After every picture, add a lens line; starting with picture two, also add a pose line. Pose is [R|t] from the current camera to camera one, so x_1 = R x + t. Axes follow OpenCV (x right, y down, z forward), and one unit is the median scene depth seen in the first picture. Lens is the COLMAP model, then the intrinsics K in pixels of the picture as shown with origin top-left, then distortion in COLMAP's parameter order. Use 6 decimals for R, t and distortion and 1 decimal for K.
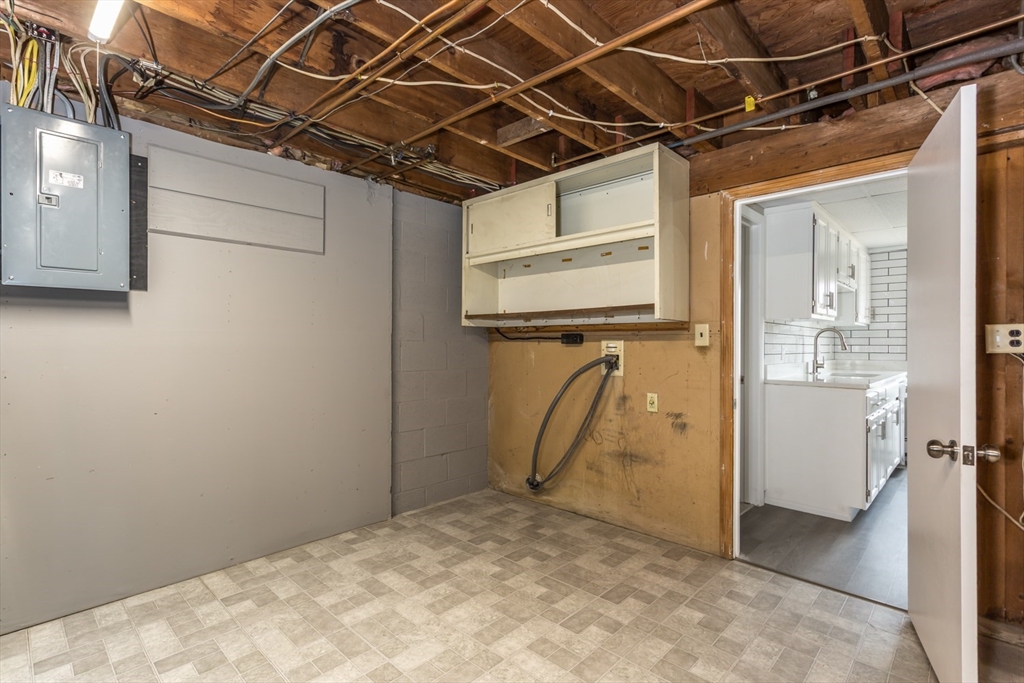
lens RADIAL K [[489.5, 0, 511.9], [0, 489.5, 343.1], [0, 0, 1]] dist [0.002427, 0.004088]
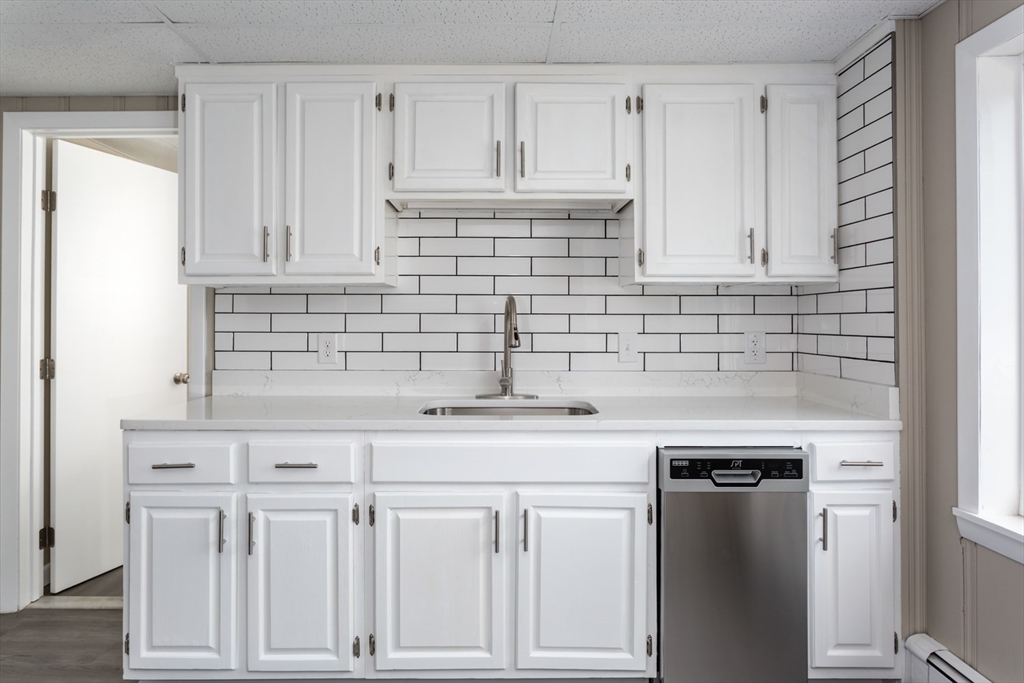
lens RADIAL K [[601.8, 0, 513.6], [0, 601.8, 331.5], [0, 0, 1]] dist [-0.019742, 0.005719]
pose [[0.688391, 0.011524, -0.725248, 0.900489], [-0.003315, 0.999913, 0.012742, -0.002923], [0.725332, -0.006367, 0.688369, 0.547965]]
